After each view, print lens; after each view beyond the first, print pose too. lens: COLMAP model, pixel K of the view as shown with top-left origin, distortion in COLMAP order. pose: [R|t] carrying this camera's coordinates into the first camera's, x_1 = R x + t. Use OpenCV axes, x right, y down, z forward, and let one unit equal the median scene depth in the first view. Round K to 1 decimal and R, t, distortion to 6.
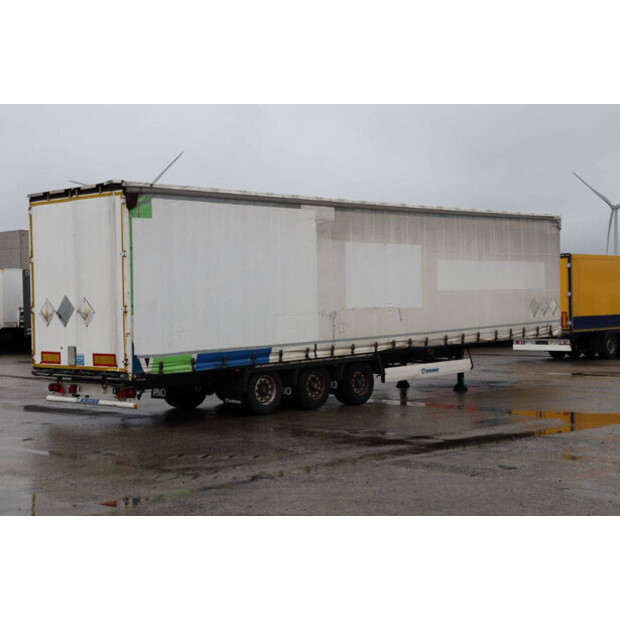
lens RADIAL K [[982.7, 0, 310.0], [0, 982.7, 310.0], [0, 0, 1]] dist [0.132584, 0.035297]
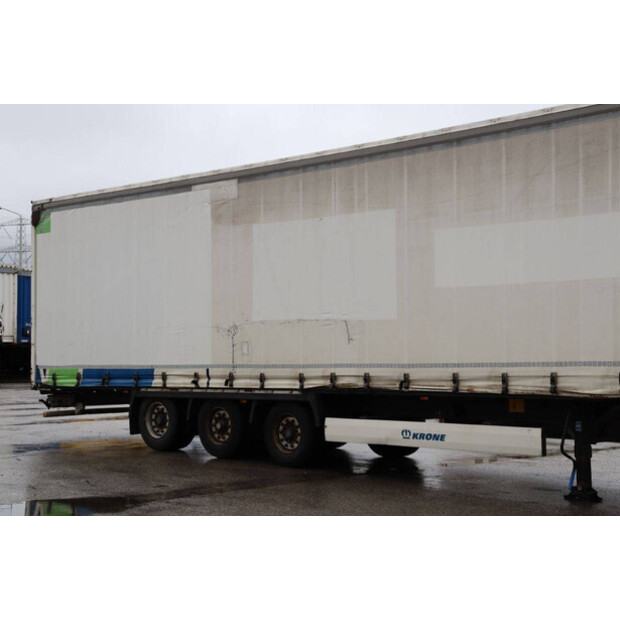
lens RADIAL K [[1147.2, 0, 310.0], [0, 1147.2, 310.0], [0, 0, 1]] dist [0.228927, -0.075185]
pose [[-0.023226, -0.016681, -0.999591, 0.830948], [-0.010336, 0.999811, -0.016444, 0.003668], [0.999677, 0.009949, -0.023394, 1.043410]]
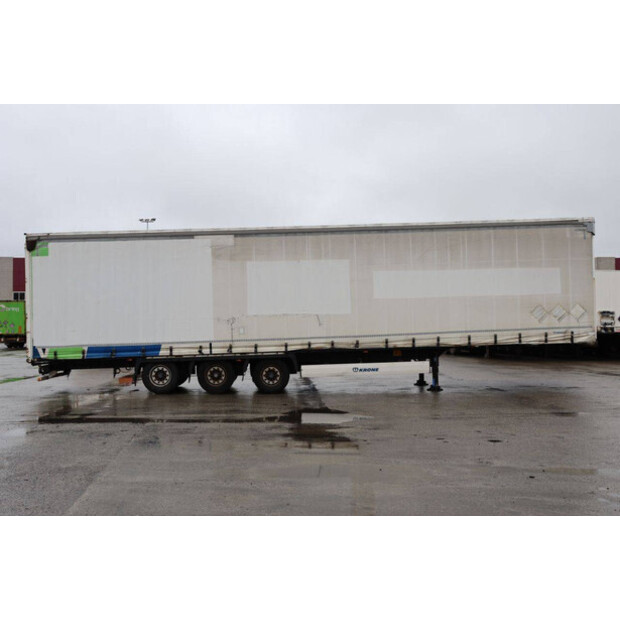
lens RADIAL K [[700.8, 0, 310.0], [0, 700.8, 310.0], [0, 0, 1]] dist [-0.017096, 0.016418]
pose [[0.707238, -0.012161, -0.706871, 0.707675], [0.001810, 0.999880, -0.015390, 0.005783], [0.706973, 0.009605, 0.707175, 0.423166]]
